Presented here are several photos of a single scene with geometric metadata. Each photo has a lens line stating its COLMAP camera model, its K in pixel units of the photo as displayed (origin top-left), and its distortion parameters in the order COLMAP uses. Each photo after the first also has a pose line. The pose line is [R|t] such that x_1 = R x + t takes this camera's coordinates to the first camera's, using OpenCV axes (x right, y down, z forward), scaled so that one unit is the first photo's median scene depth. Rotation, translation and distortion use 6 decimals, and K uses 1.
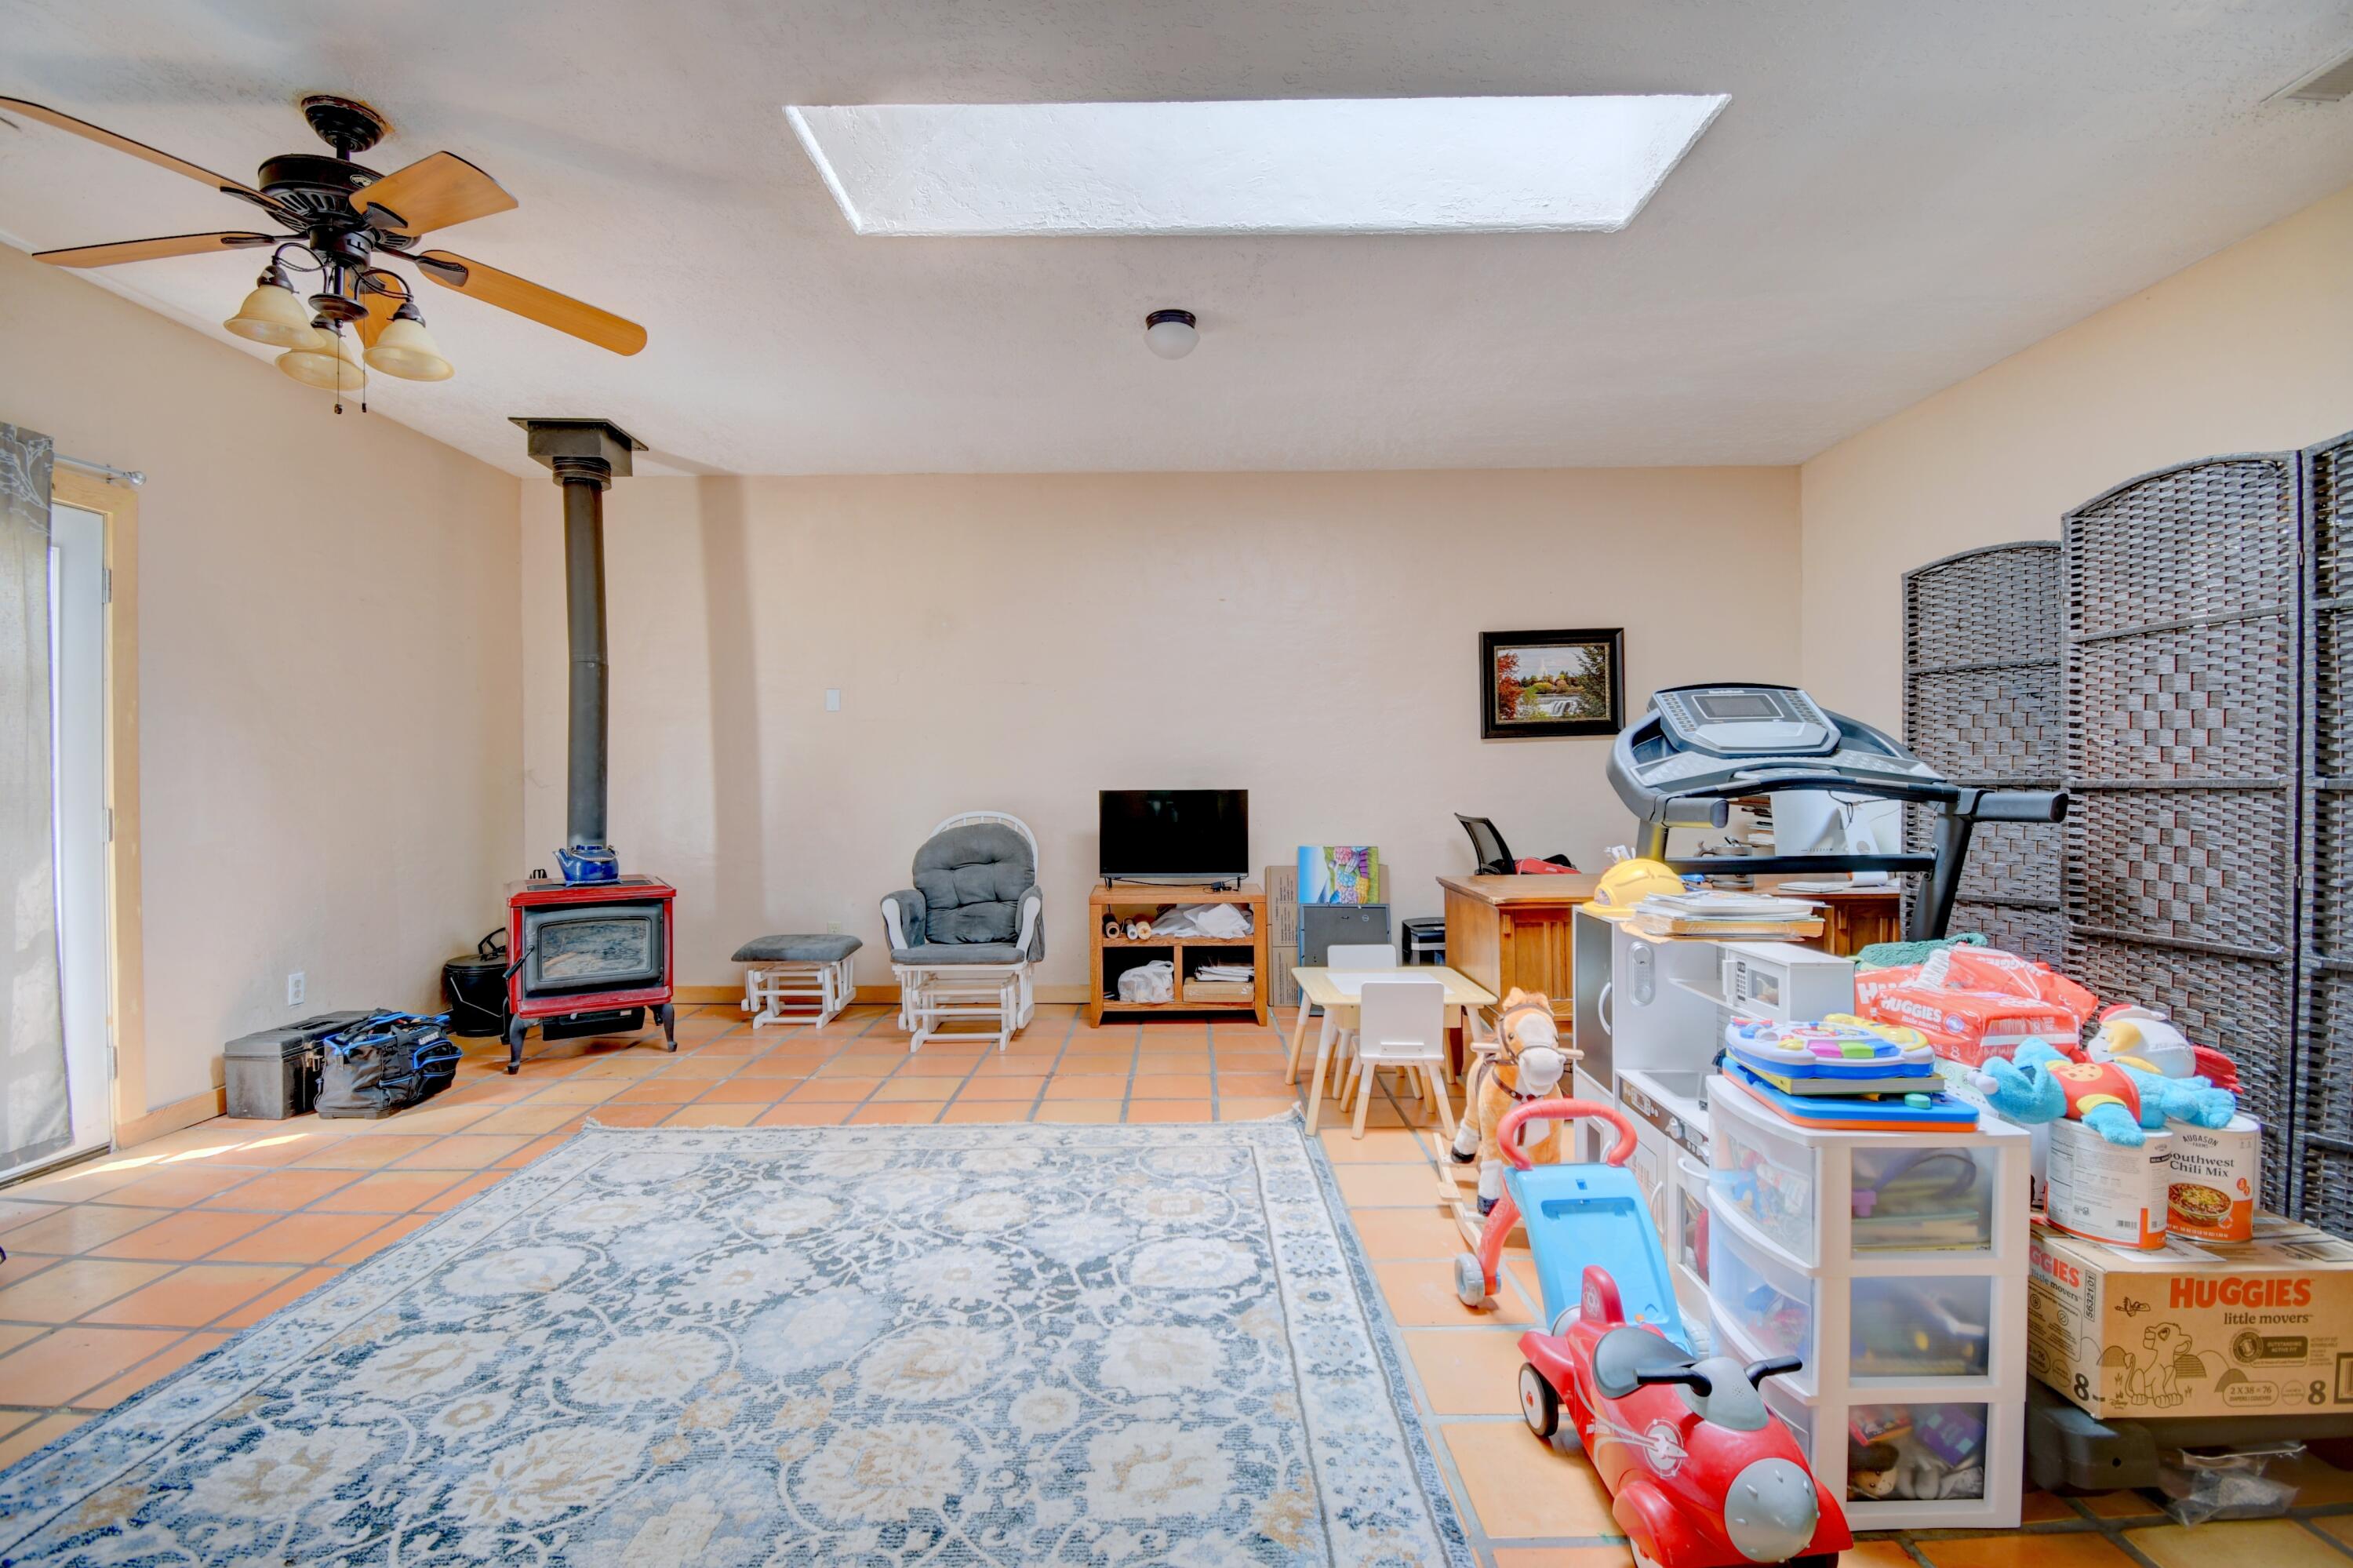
lens RADIAL K [[1056.3, 0, 1176.5], [0, 1056.3, 784.0], [0, 0, 1]] dist [0.013679, -0.022922]
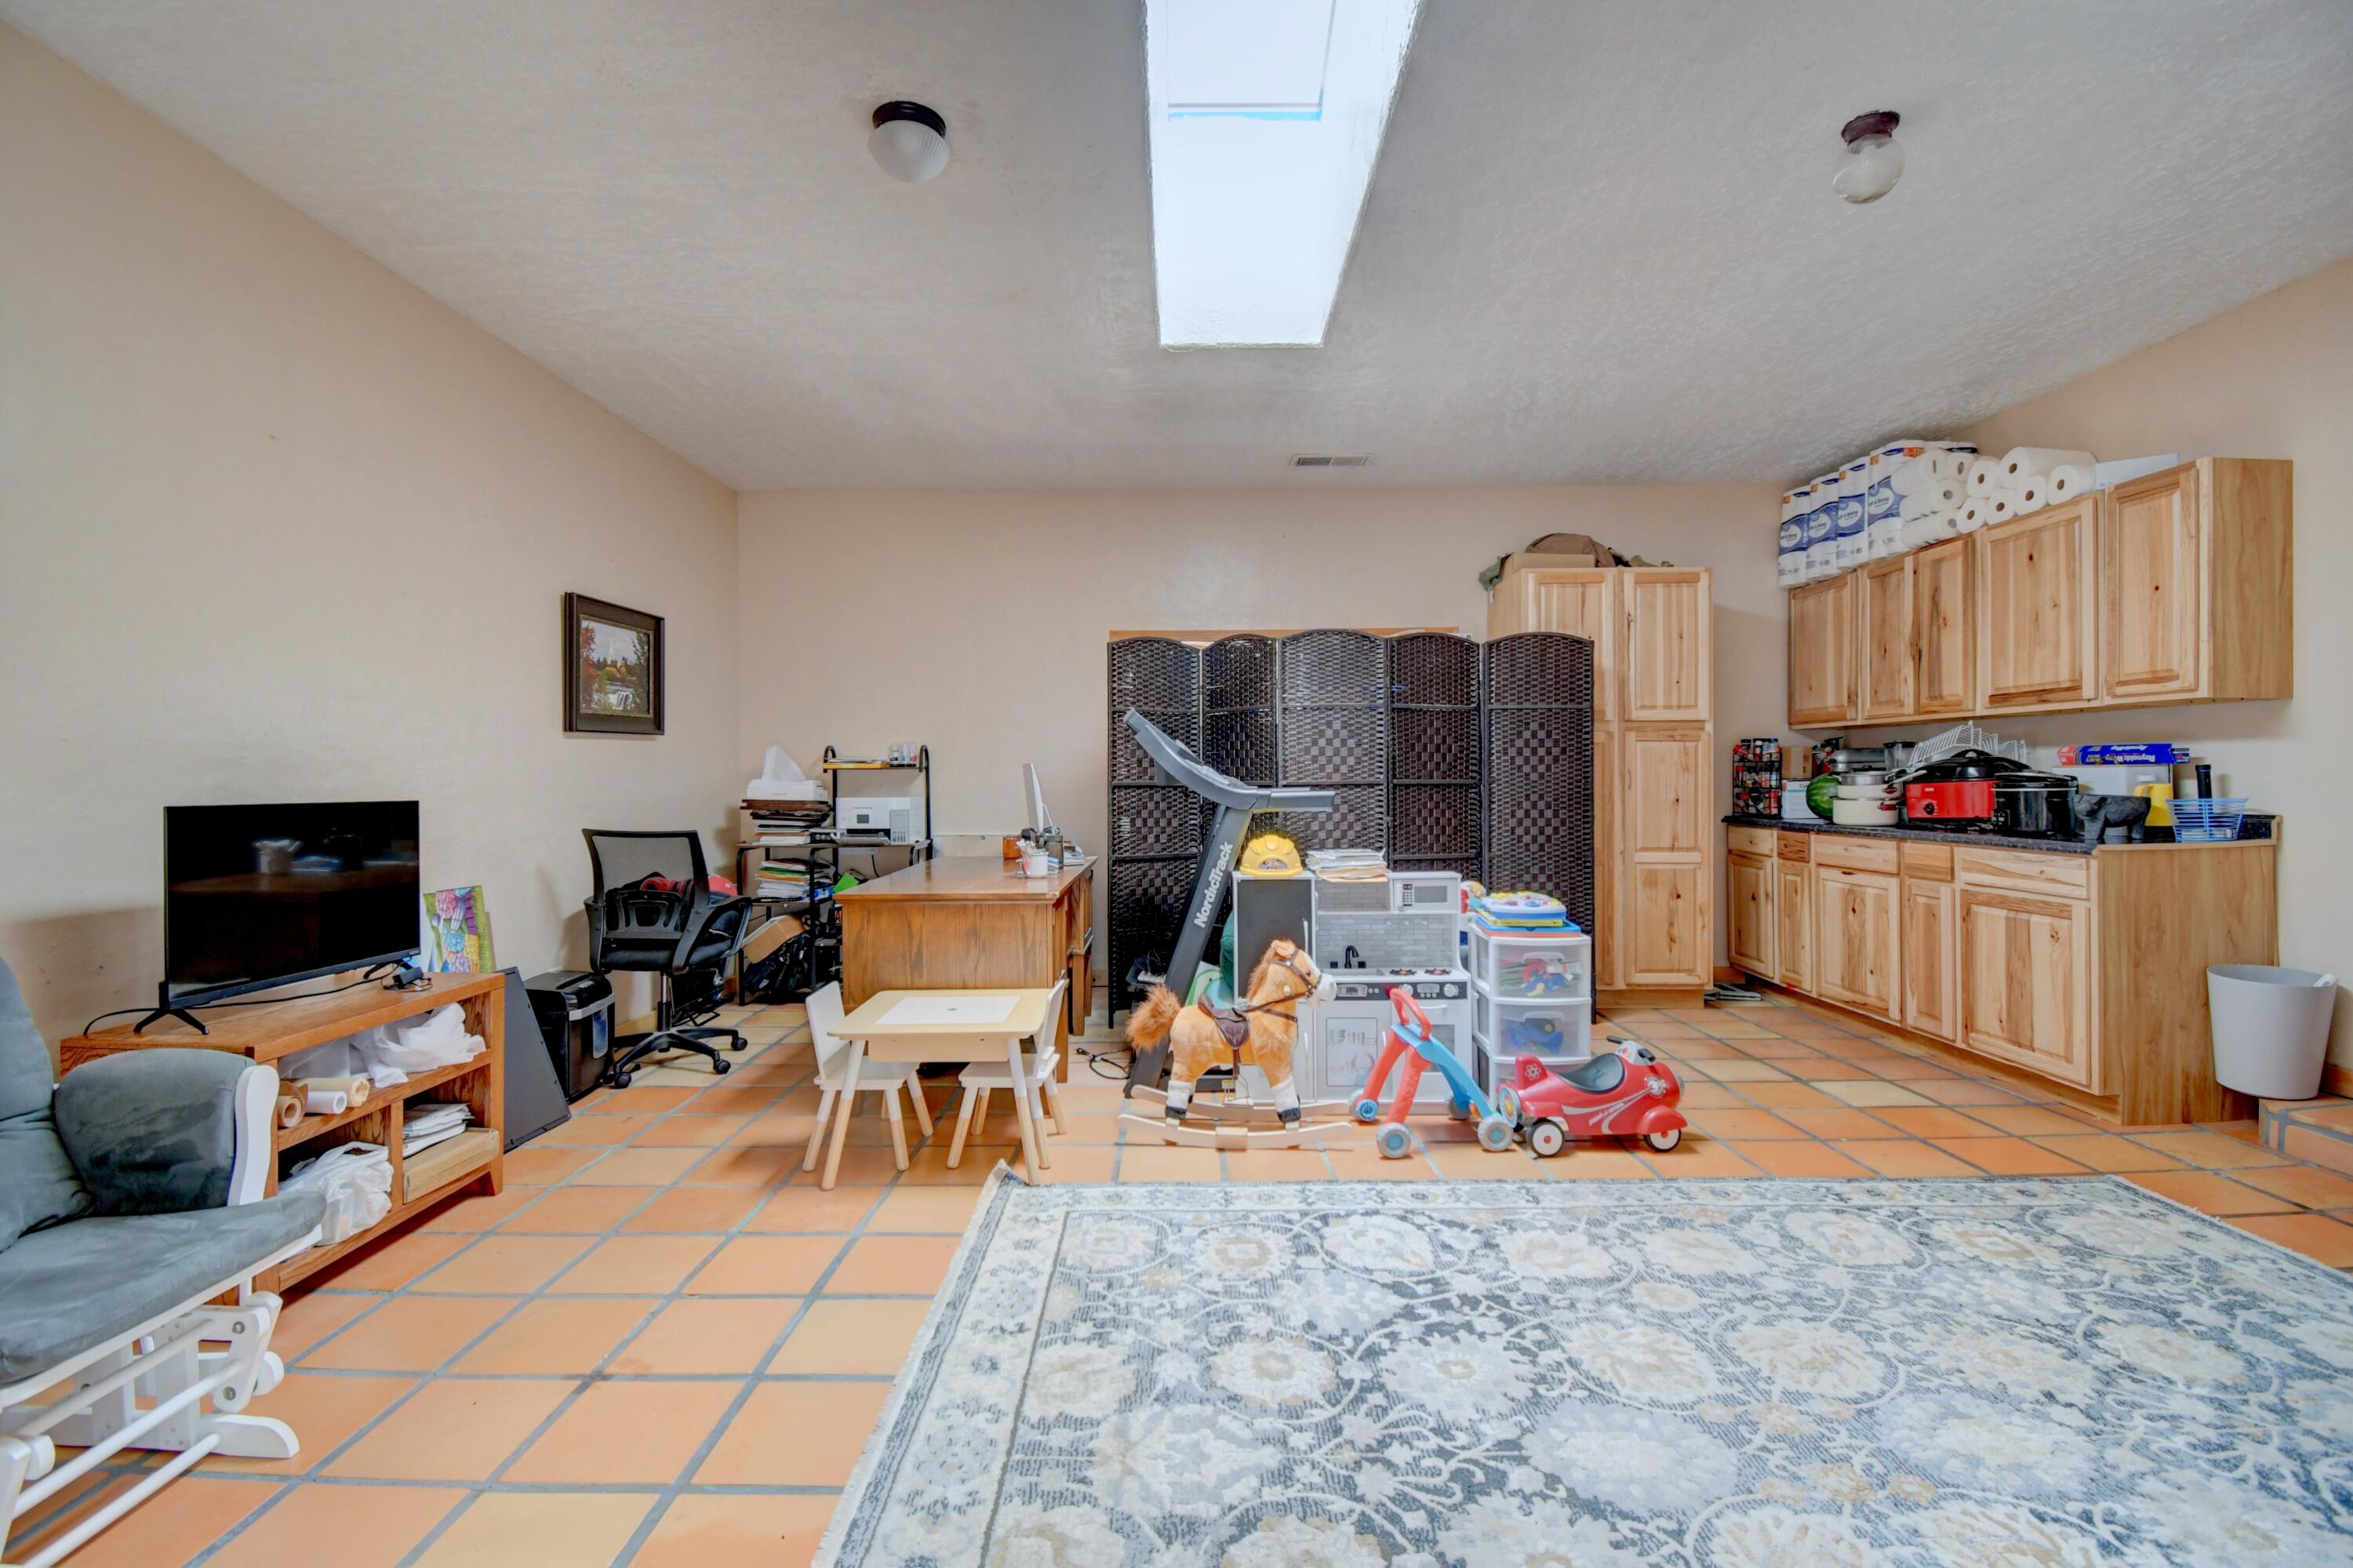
lens RADIAL K [[1056.3, 0, 1176.5], [0, 1056.3, 784.0], [0, 0, 1]] dist [0.013679, -0.022922]
pose [[-0.013925, 0.004617, 0.999892, -0.958947], [0.011572, 0.999923, -0.004456, 0.006925], [-0.999836, 0.011509, -0.013977, 1.137544]]
